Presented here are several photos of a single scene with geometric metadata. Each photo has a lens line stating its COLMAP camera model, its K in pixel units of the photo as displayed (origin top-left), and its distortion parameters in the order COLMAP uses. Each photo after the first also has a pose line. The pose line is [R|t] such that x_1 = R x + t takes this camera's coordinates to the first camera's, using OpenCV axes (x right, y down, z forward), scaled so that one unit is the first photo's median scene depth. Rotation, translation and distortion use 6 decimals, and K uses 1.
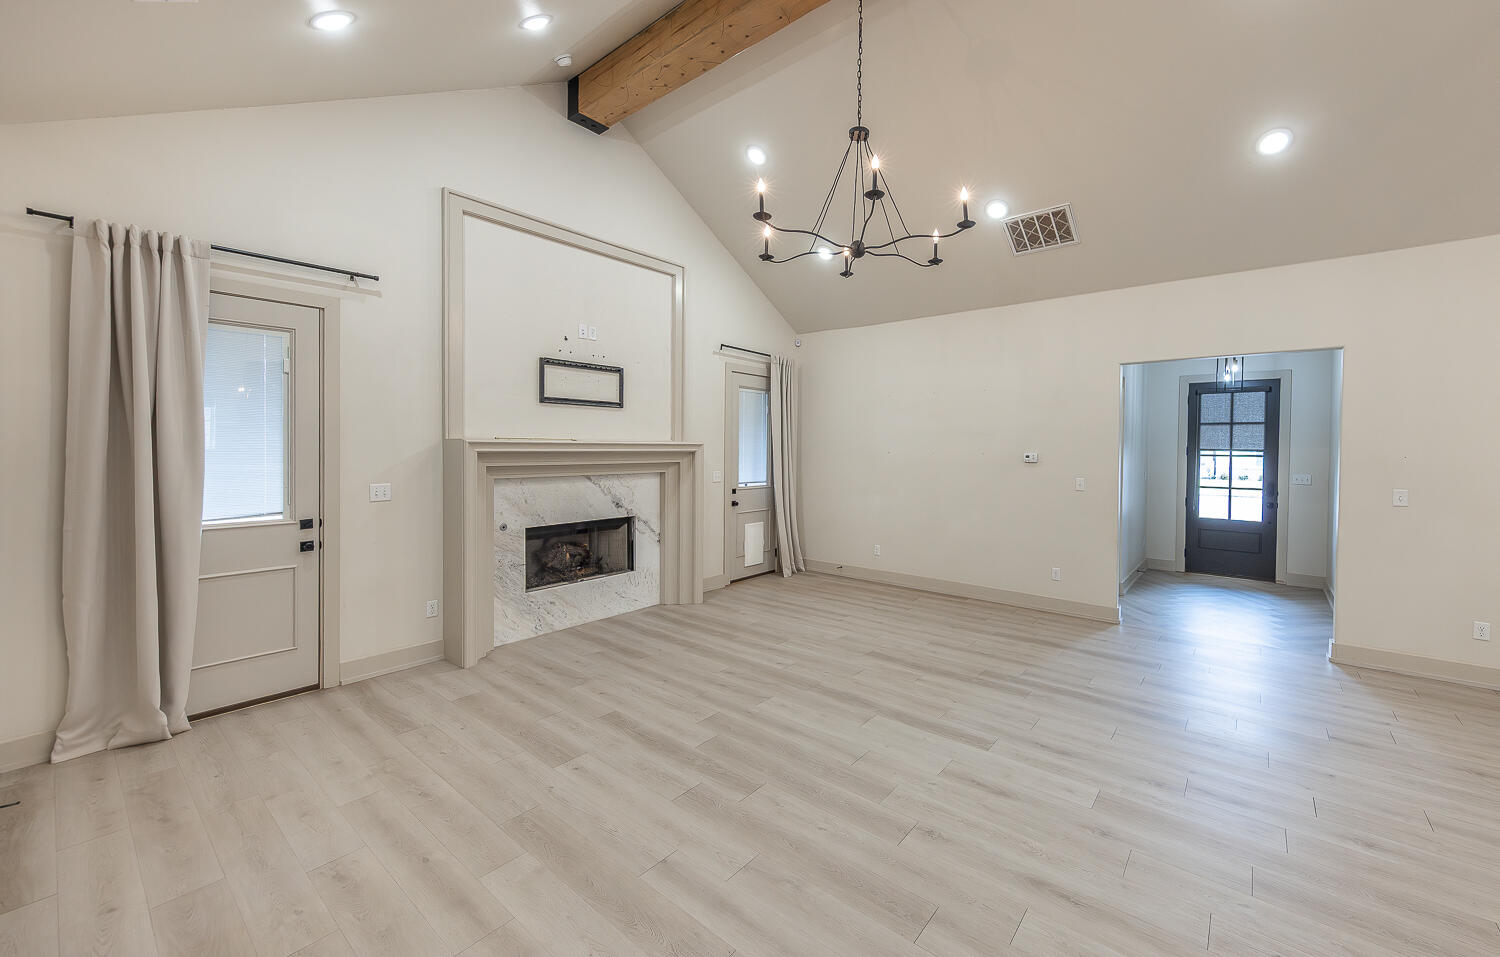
lens RADIAL K [[575.9, 0, 822.9], [0, 575.9, 454.6], [0, 0, 1]] dist [0.014151, -0.001533]
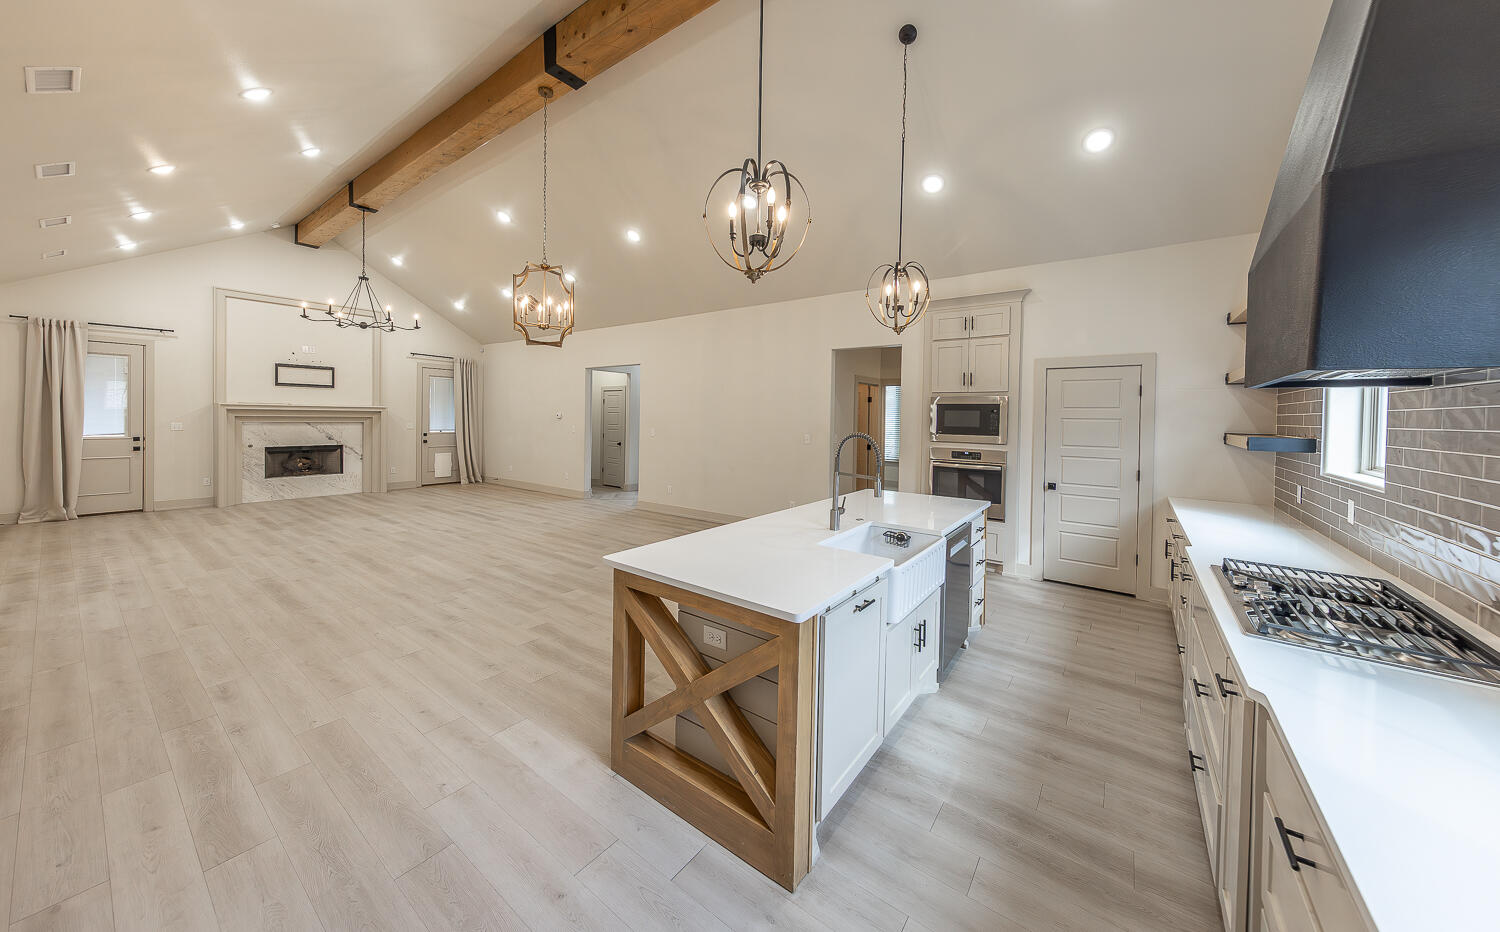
lens RADIAL K [[499.5, 0, 759.3], [0, 499.5, 424.1], [0, 0, 1]] dist [0.004660, -0.000230]
pose [[0.999206, 0.008898, 0.038836, 1.322102], [-0.008952, 0.999959, 0.001229, 0.031780], [-0.038823, -0.001576, 0.999245, -0.955923]]
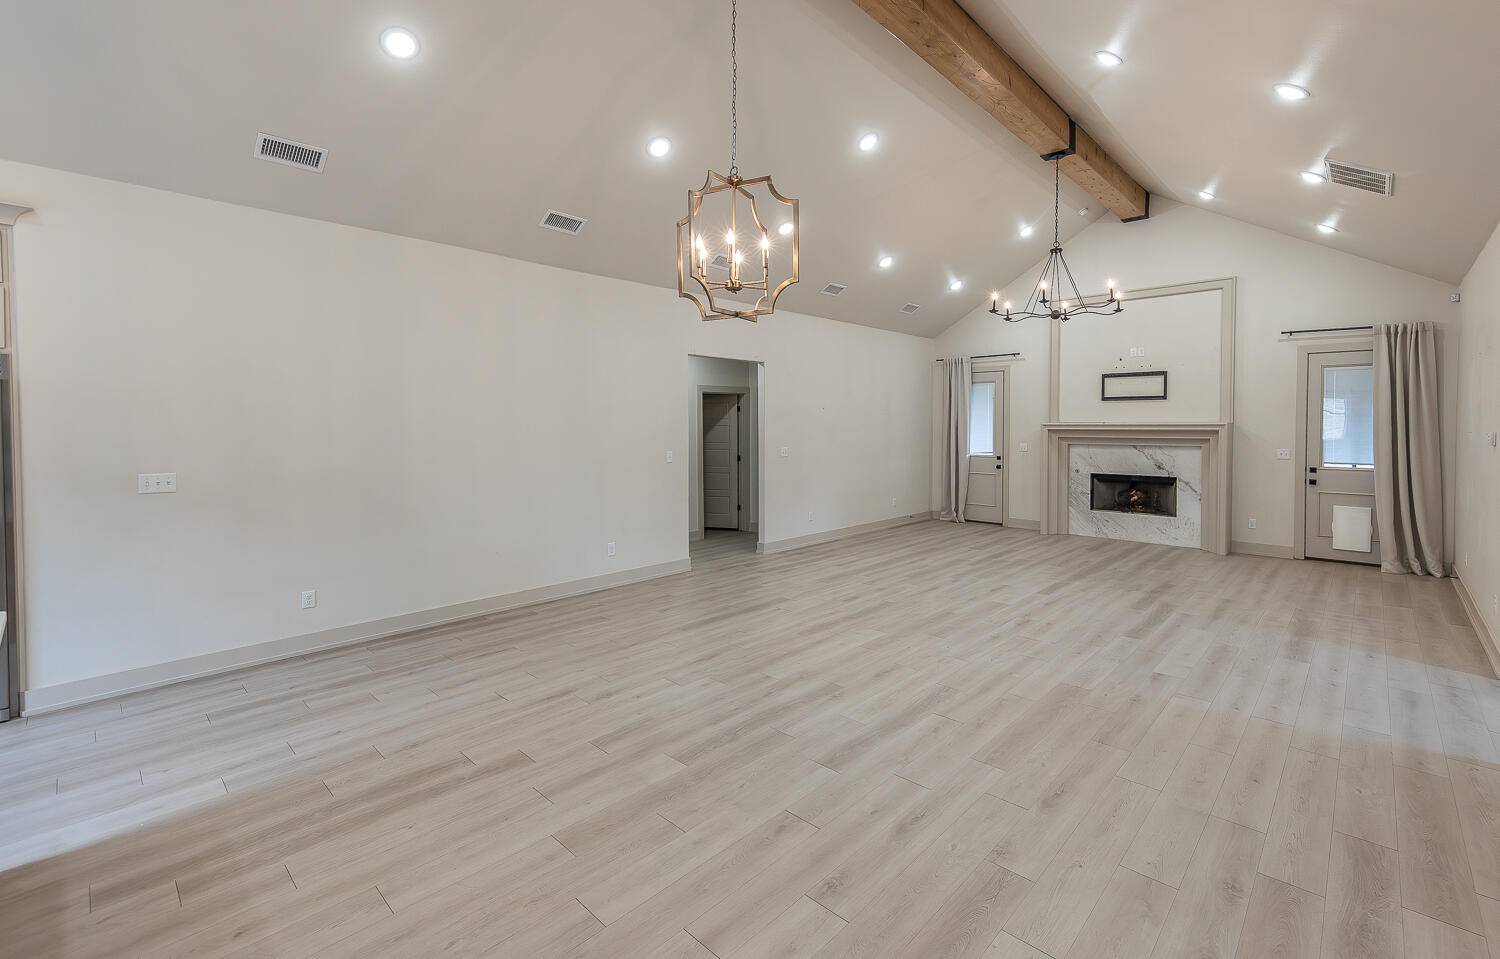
lens RADIAL K [[630.1, 0, 780.9], [0, 630.1, 436.9], [0, 0, 1]] dist [0.010821, -0.000626]
pose [[-0.086038, 0.012502, -0.996213, 1.669609], [-0.012733, 0.999826, 0.013647, 0.003174], [0.996210, 0.013859, -0.085864, 0.260968]]
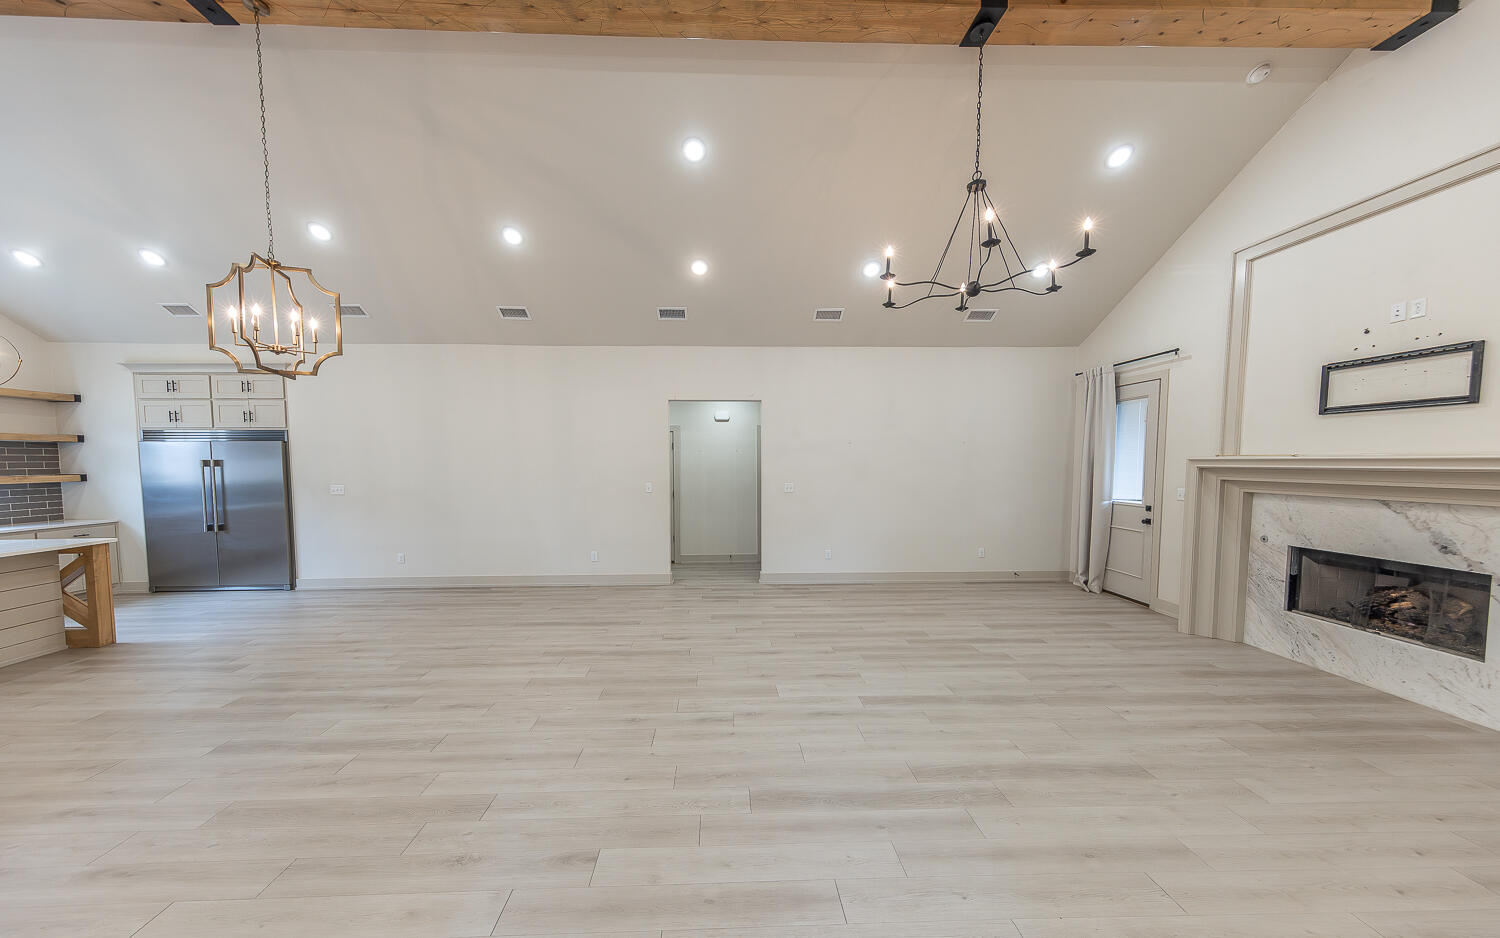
lens RADIAL K [[499.5, 0, 746.4], [0, 499.5, 491.3], [0, 0, 1]] dist [0.004660, -0.000230]
pose [[-0.766211, 0.035375, -0.641615, 0.847539], [-0.010628, 0.997649, 0.067696, -0.015707], [0.642501, 0.058688, -0.764034, 1.198649]]
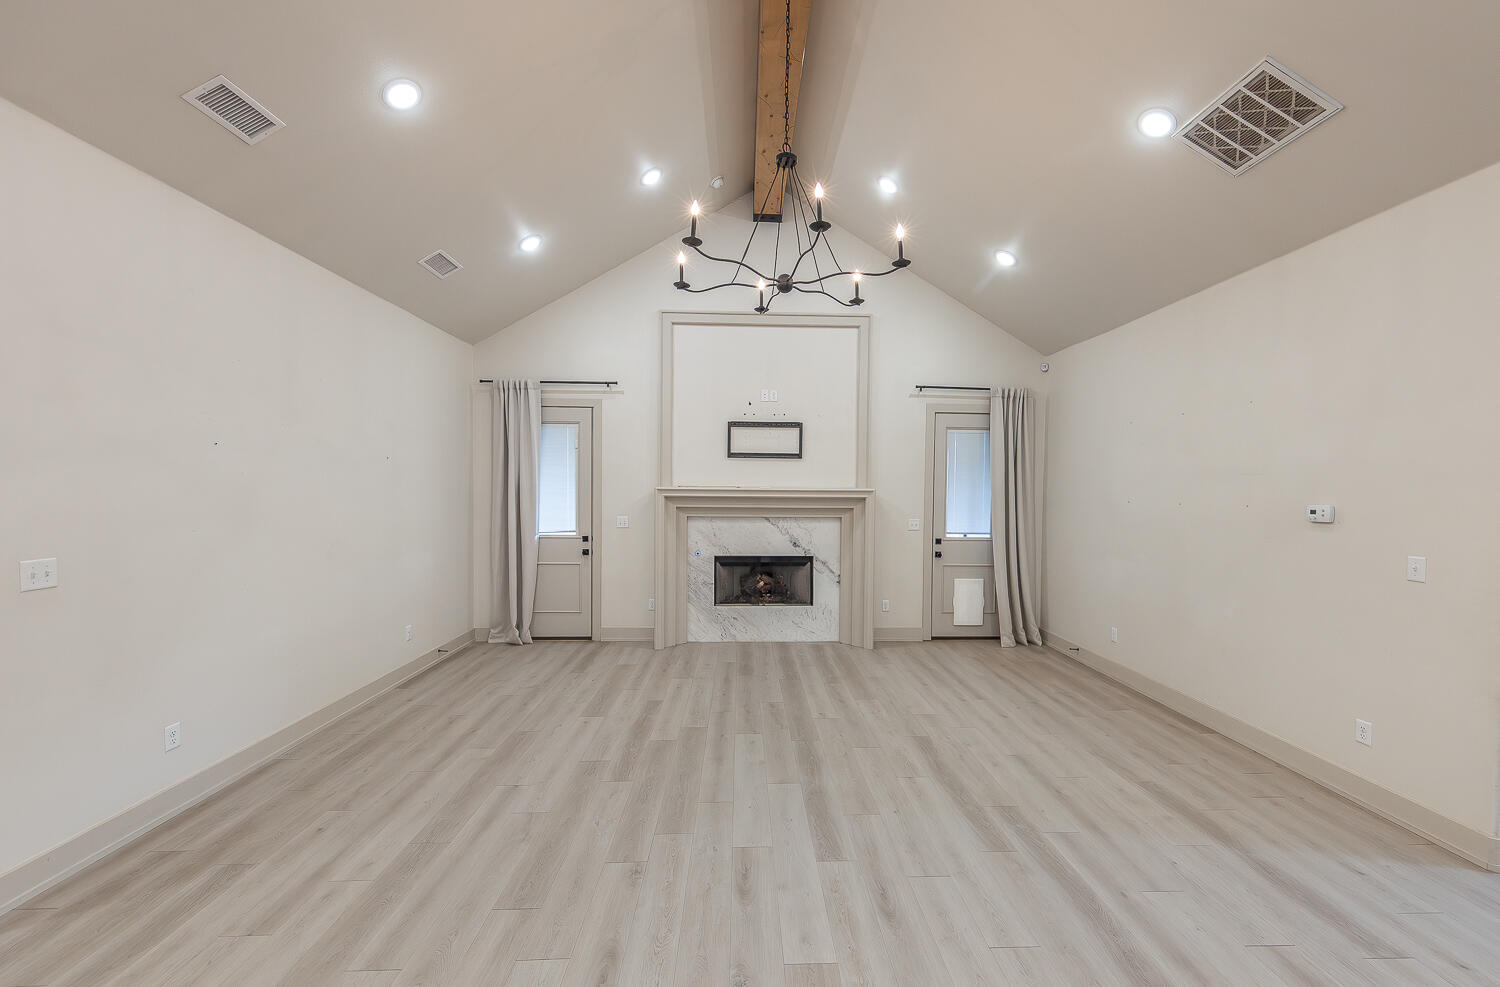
lens RADIAL K [[580.5, 0, 758.1], [0, 580.5, 506.1], [0, 0, 1]] dist [0.007899, -0.000297]
pose [[0.633985, 0.020824, -0.773065, 0.618596], [-0.014108, 0.999782, 0.015361, -0.005359], [0.773217, 0.001168, 0.634141, 0.290566]]
